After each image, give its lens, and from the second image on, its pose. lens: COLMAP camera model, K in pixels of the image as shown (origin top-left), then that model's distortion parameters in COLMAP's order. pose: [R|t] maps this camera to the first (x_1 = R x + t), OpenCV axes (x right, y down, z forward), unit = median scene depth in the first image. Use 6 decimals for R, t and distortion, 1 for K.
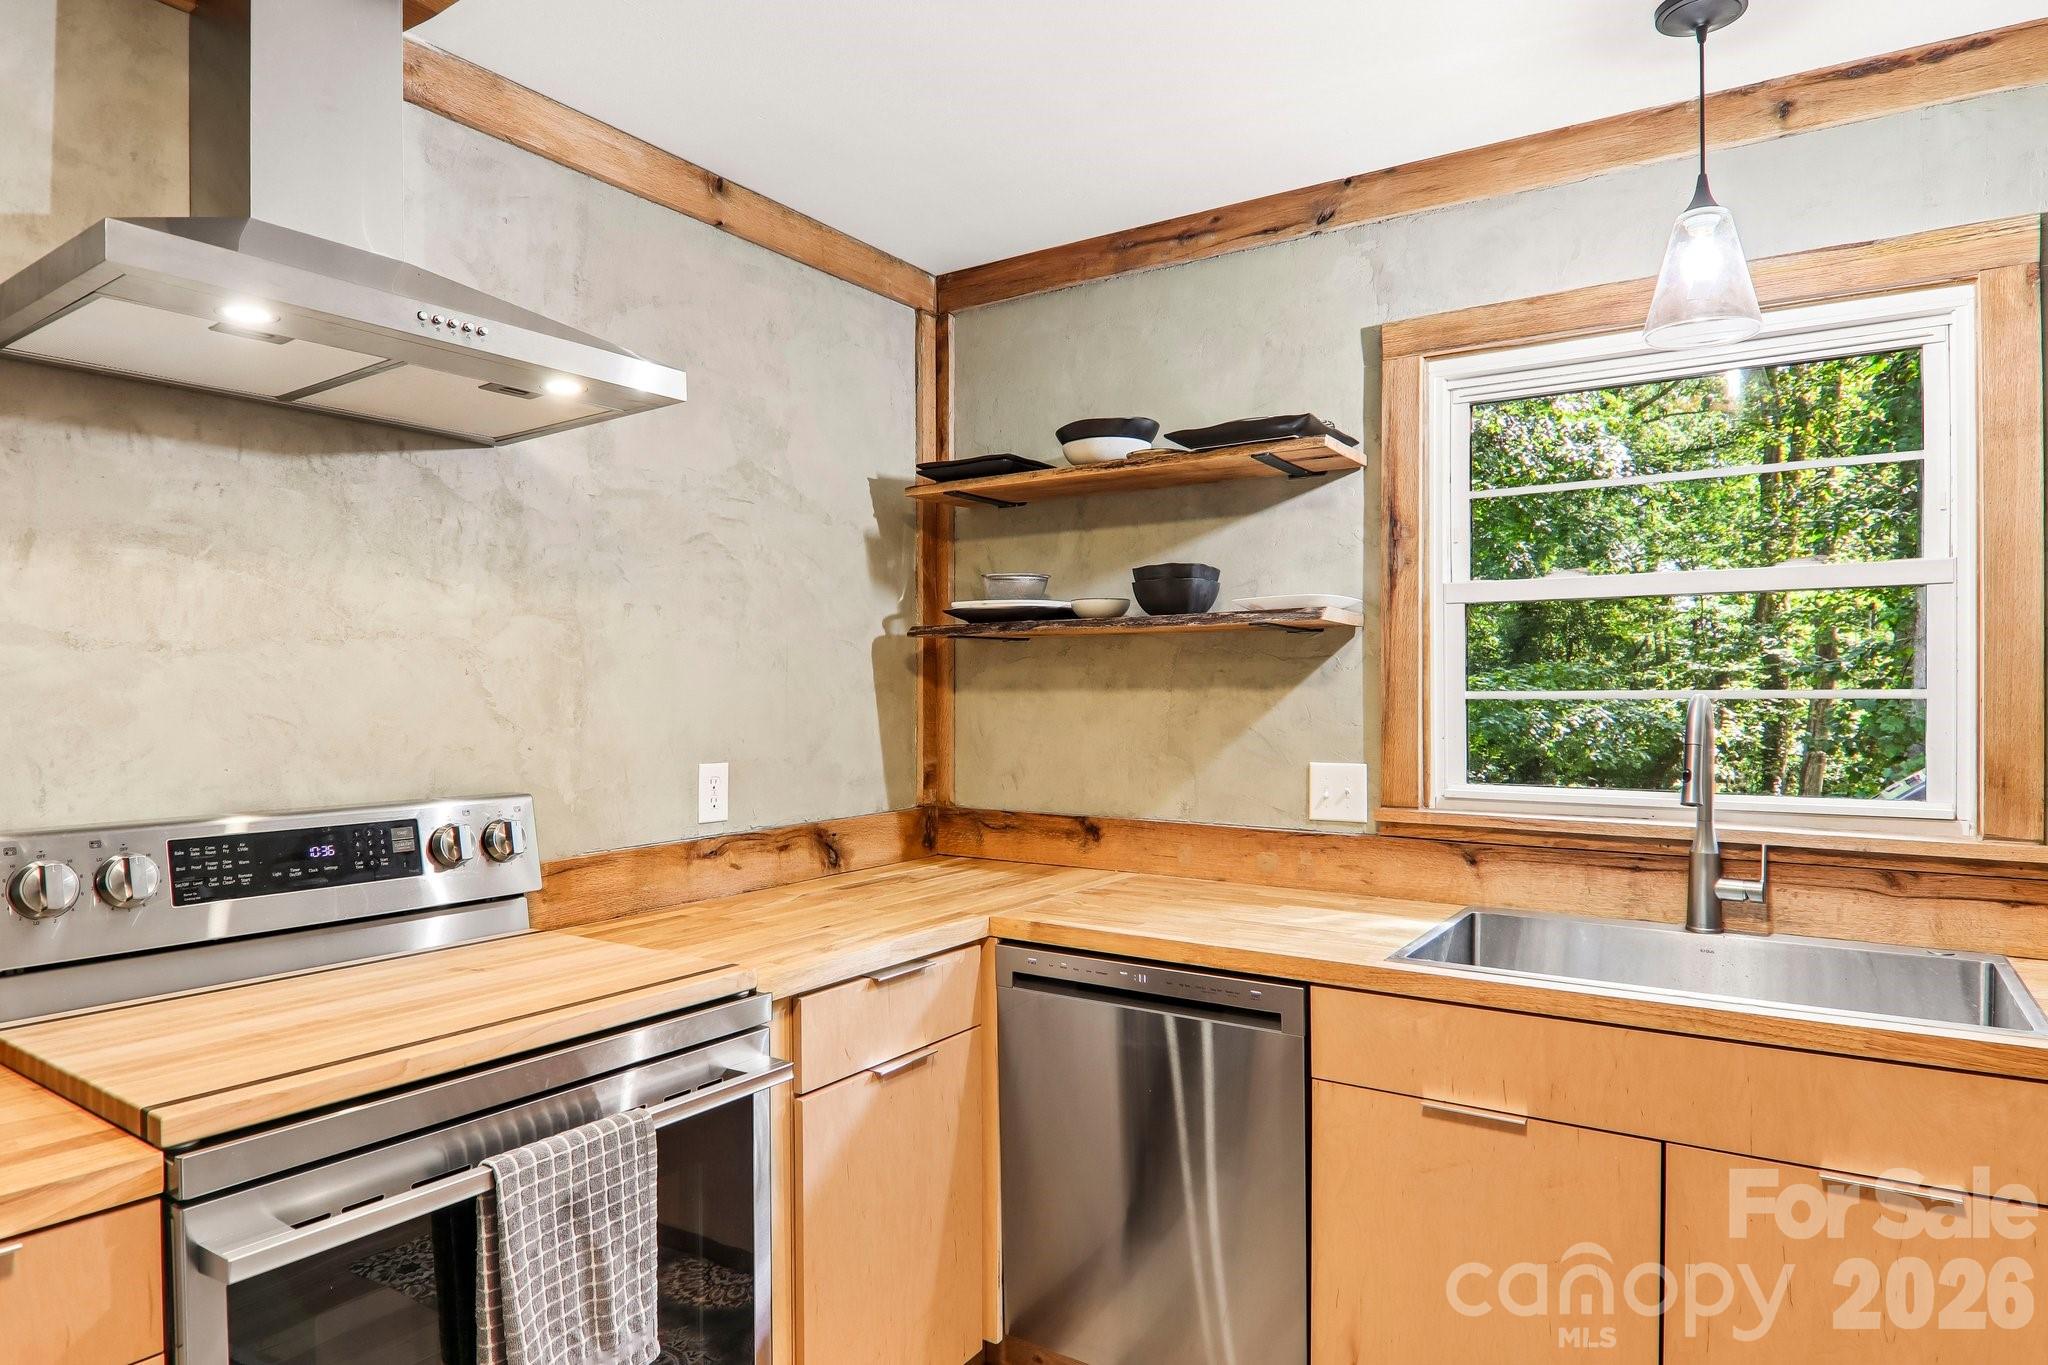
lens RADIAL K [[1200.6, 0, 1024.0], [0, 1200.6, 682.5], [0, 0, 1]] dist [0.003205, -0.025476]
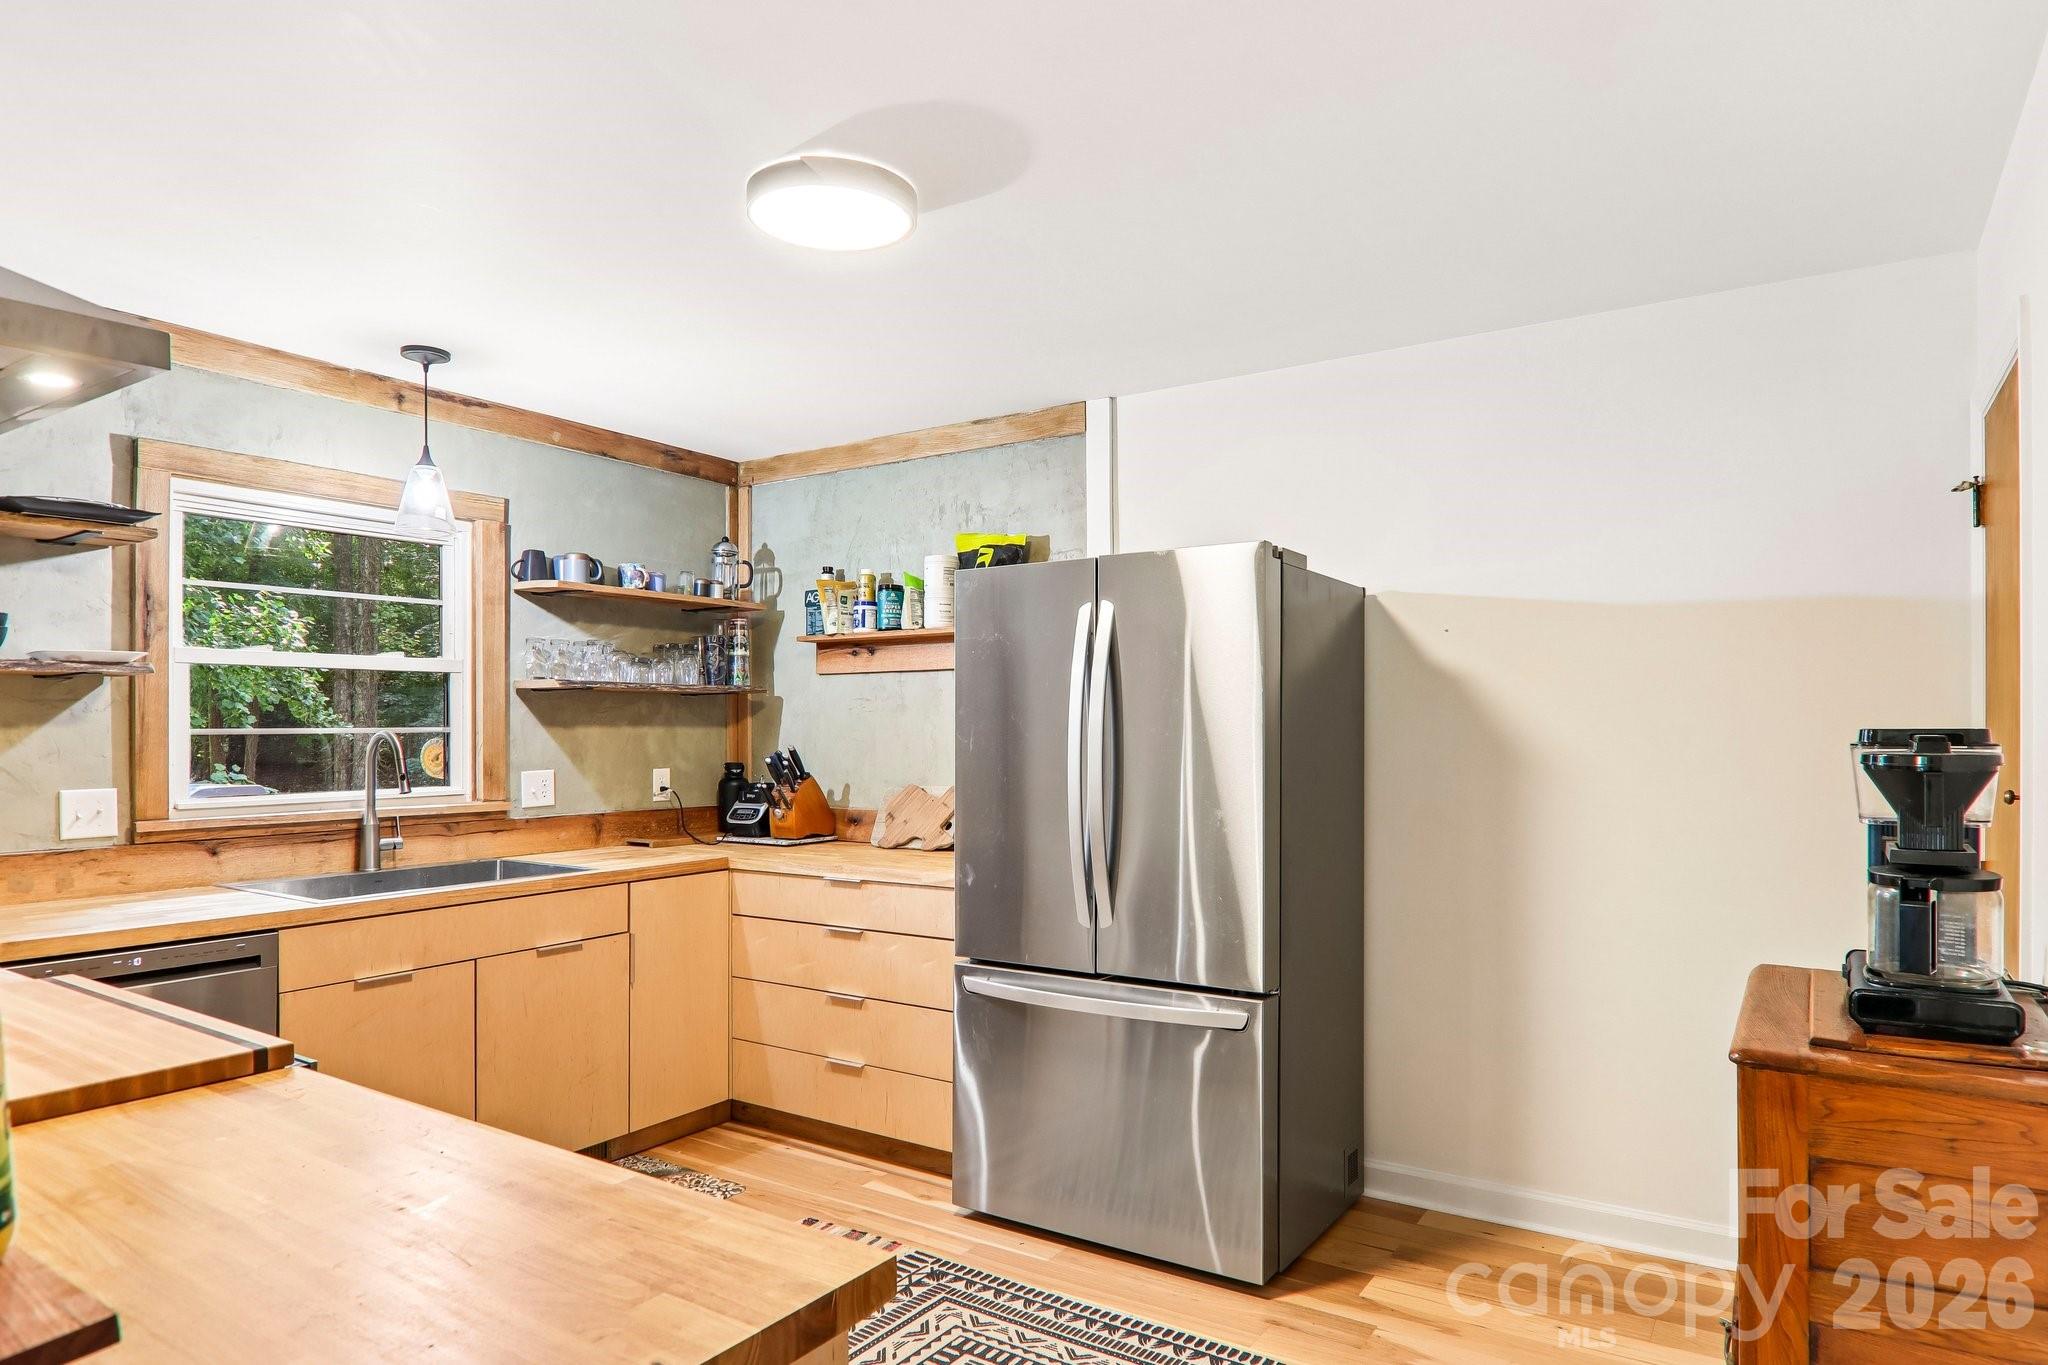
lens RADIAL K [[1200.6, 0, 1024.0], [0, 1200.6, 682.5], [0, 0, 1]] dist [0.003205, -0.025476]
pose [[-0.024008, 0.037852, 0.998995, -1.011857], [-0.003835, 0.999272, -0.037955, 0.002265], [-0.999704, -0.004743, -0.023845, 0.104019]]
